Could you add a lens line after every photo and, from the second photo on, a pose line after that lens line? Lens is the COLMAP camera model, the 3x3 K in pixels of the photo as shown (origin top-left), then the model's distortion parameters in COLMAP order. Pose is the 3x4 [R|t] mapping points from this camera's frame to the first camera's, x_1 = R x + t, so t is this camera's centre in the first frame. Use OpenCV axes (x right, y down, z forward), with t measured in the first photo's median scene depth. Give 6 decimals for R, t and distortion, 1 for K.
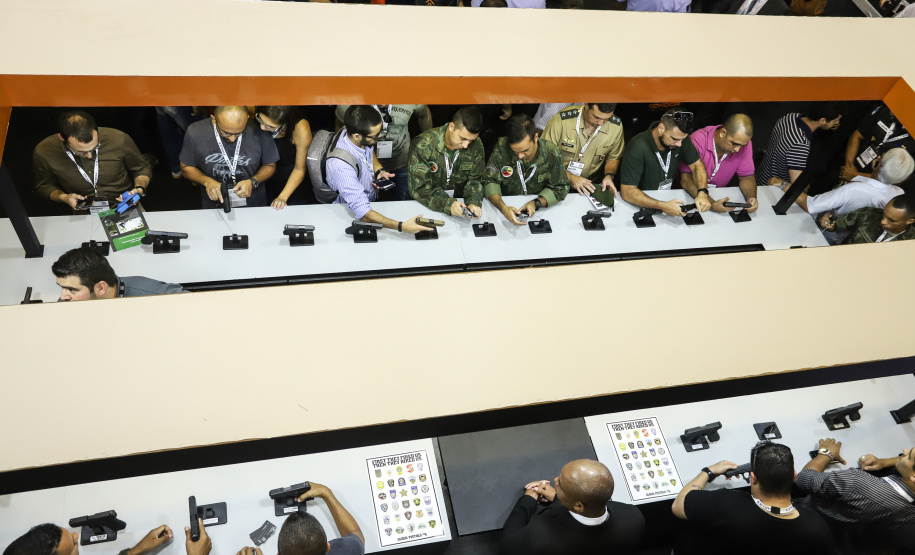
lens RADIAL K [[756.2, 0, 470.3], [0, 756.2, 272.8], [0, 0, 1]] dist [-0.042349, 0.134650]
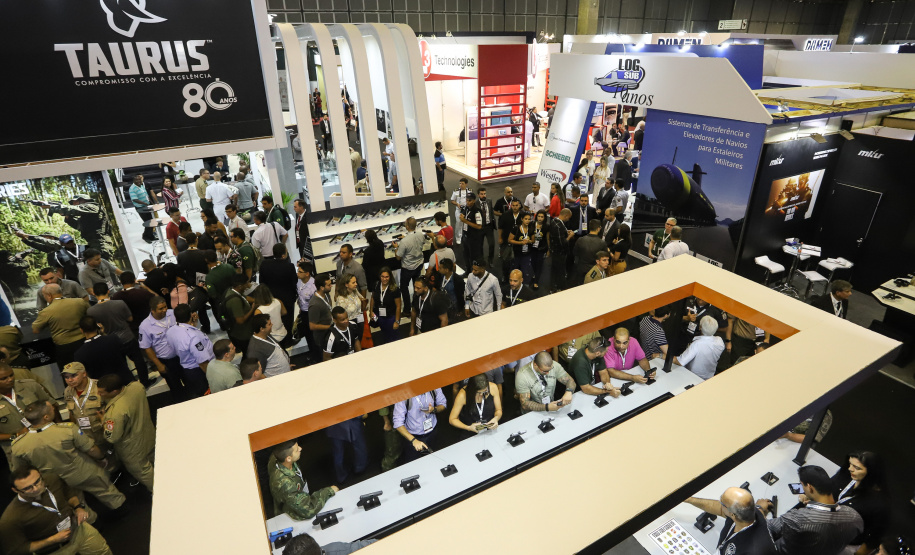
lens RADIAL K [[458.8, 0, 459.7], [0, 458.8, 262.1], [0, 0, 1]] dist [-0.067110, 0.029995]
pose [[0.944533, -0.291786, 0.150727, -0.137454], [0.328410, 0.836250, -0.439127, 0.010224], [0.002085, 0.464270, 0.885691, -0.043903]]
